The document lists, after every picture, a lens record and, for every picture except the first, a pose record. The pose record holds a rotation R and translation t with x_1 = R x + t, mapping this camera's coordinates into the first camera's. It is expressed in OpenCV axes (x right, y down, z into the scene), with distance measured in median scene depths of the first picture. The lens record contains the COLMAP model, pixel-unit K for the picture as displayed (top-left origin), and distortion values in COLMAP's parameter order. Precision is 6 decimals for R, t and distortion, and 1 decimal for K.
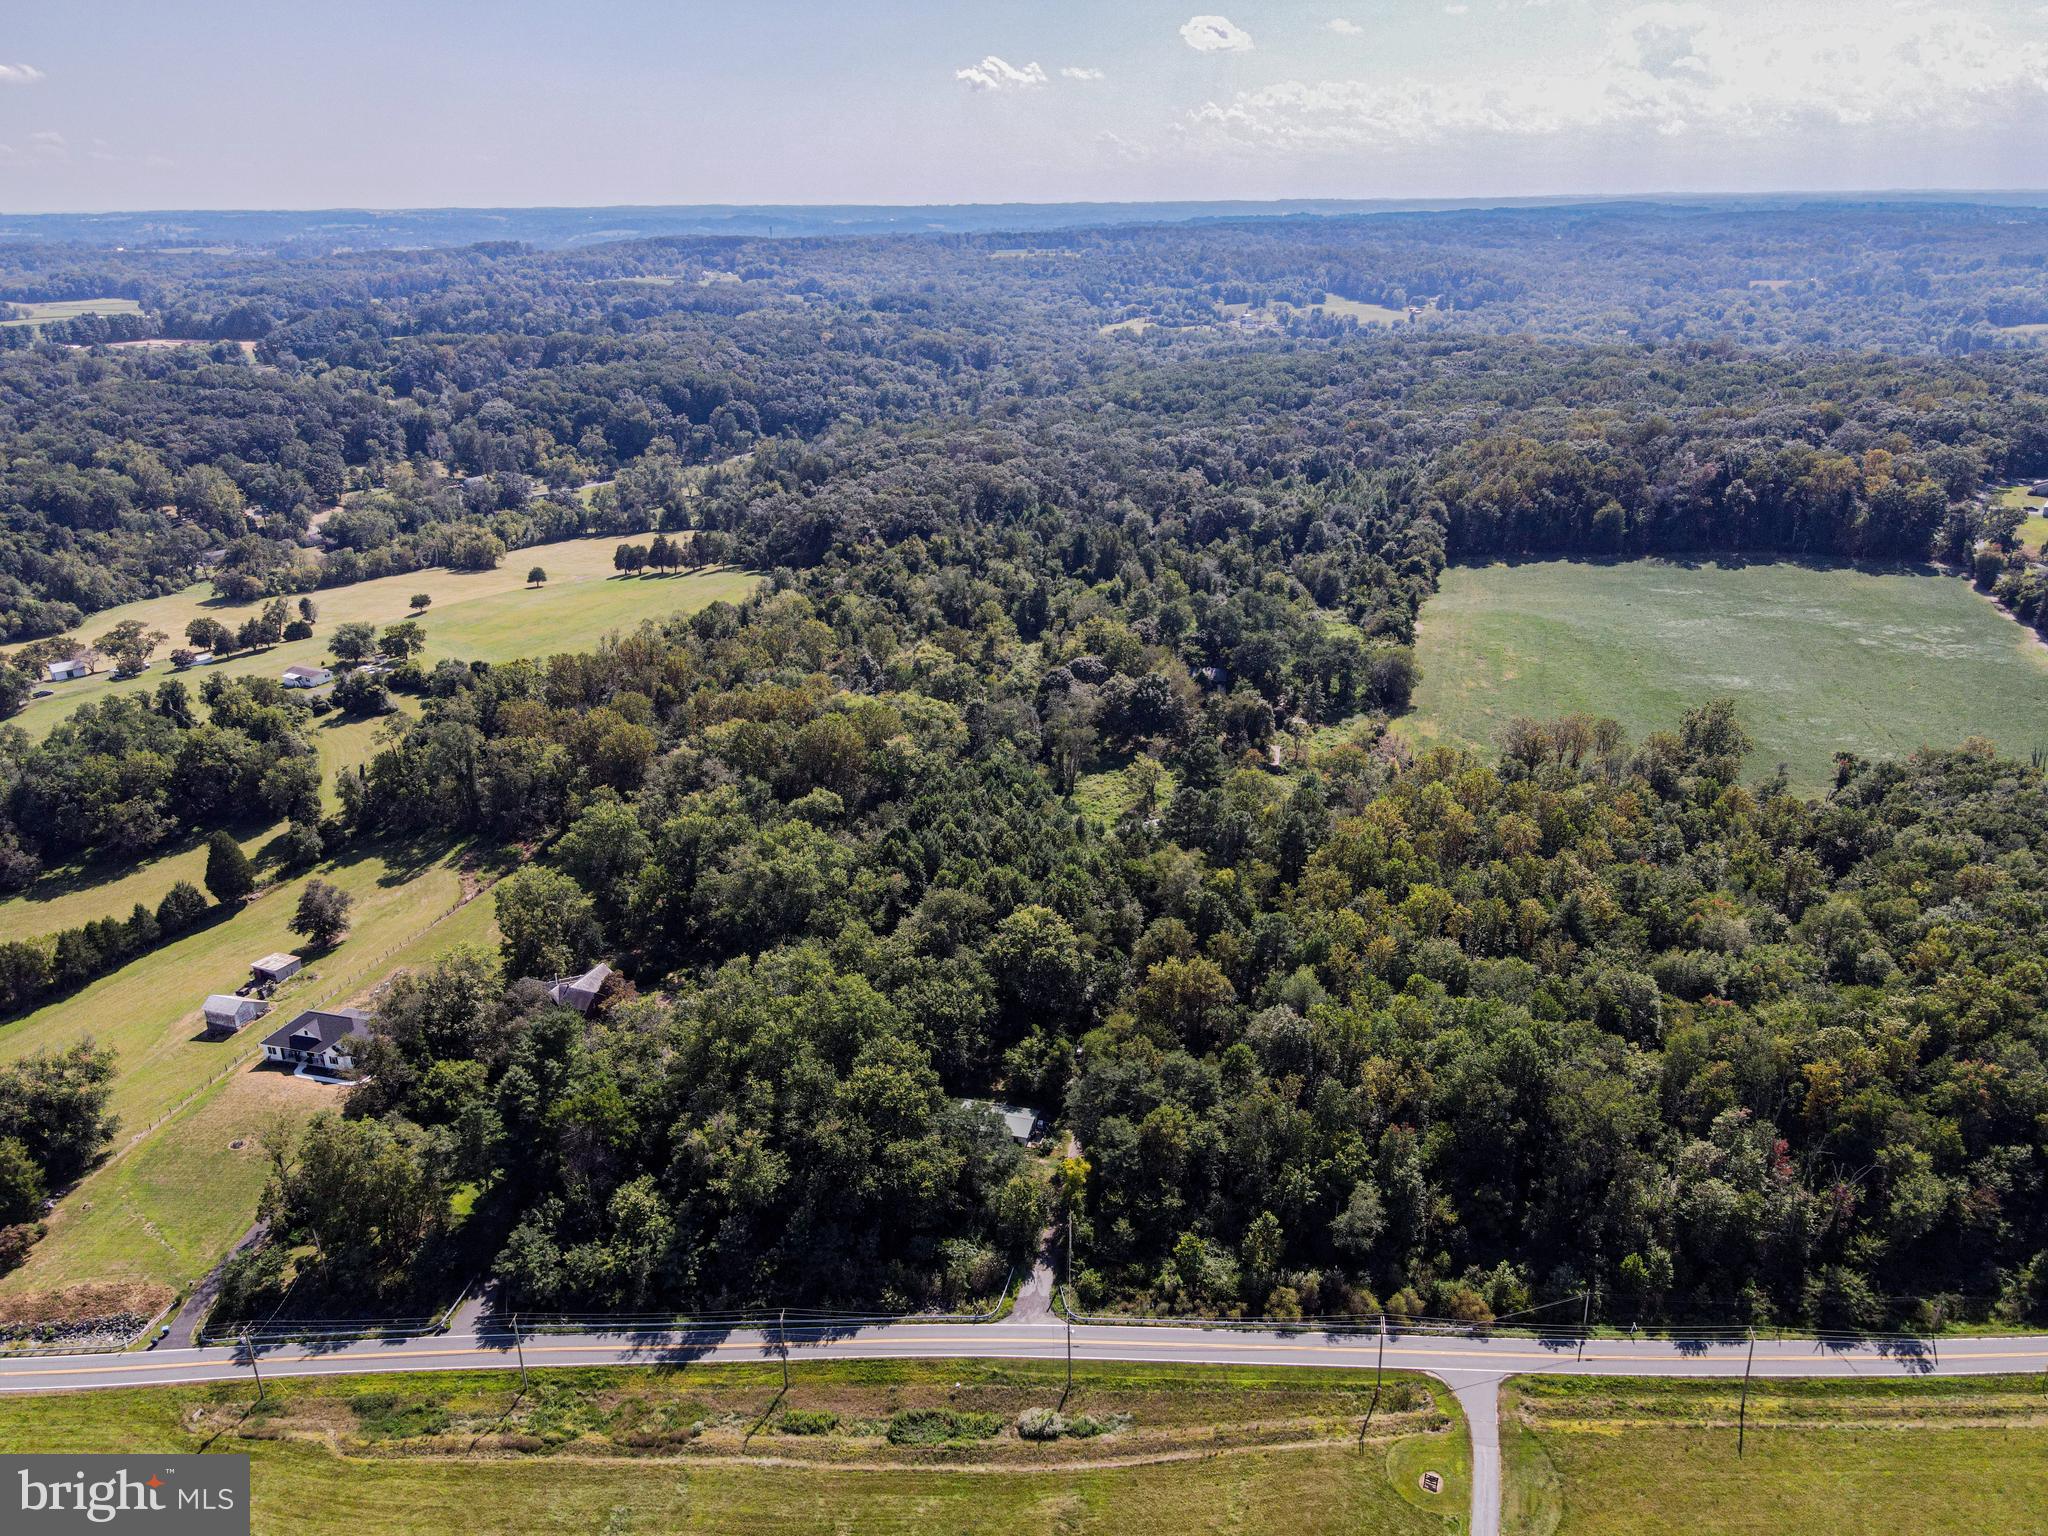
lens RADIAL K [[1405.7, 0, 1024.0], [0, 1405.7, 768.0], [0, 0, 1]] dist [0.004670, -0.034676]
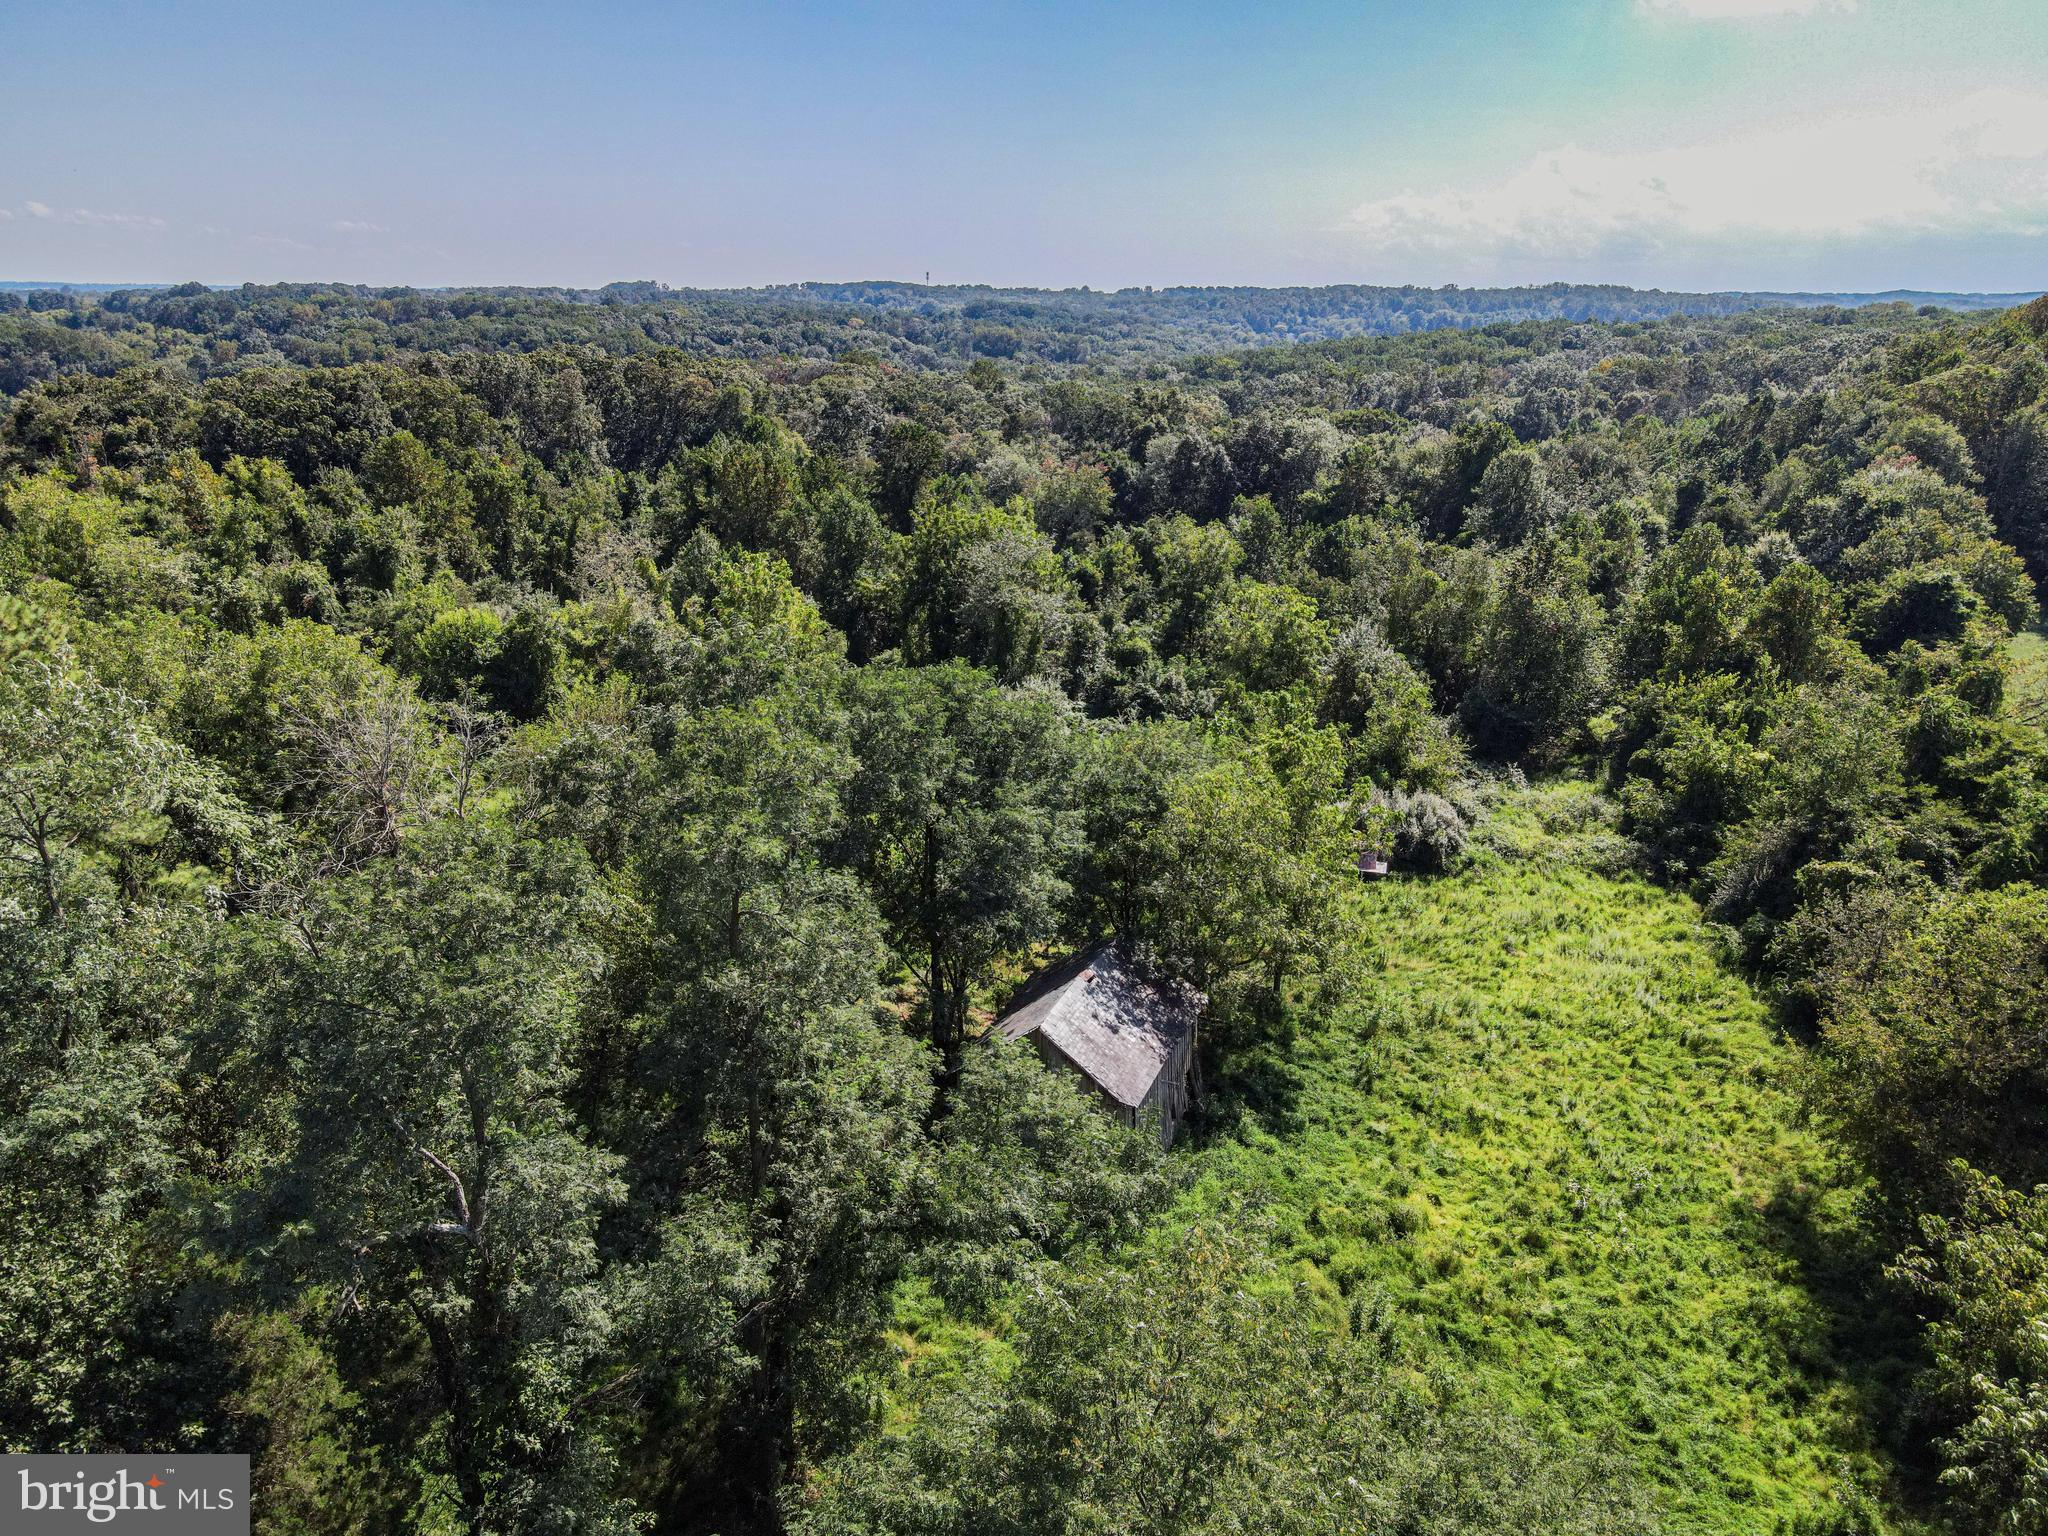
lens RADIAL K [[1405.7, 0, 1024.0], [0, 1405.7, 768.0], [0, 0, 1]] dist [0.004670, -0.034676]
pose [[0.987807, 0.075483, -0.136159, 0.172107], [-0.083988, 0.994787, -0.057830, -0.095731], [0.131084, 0.068561, 0.988998, 0.783876]]
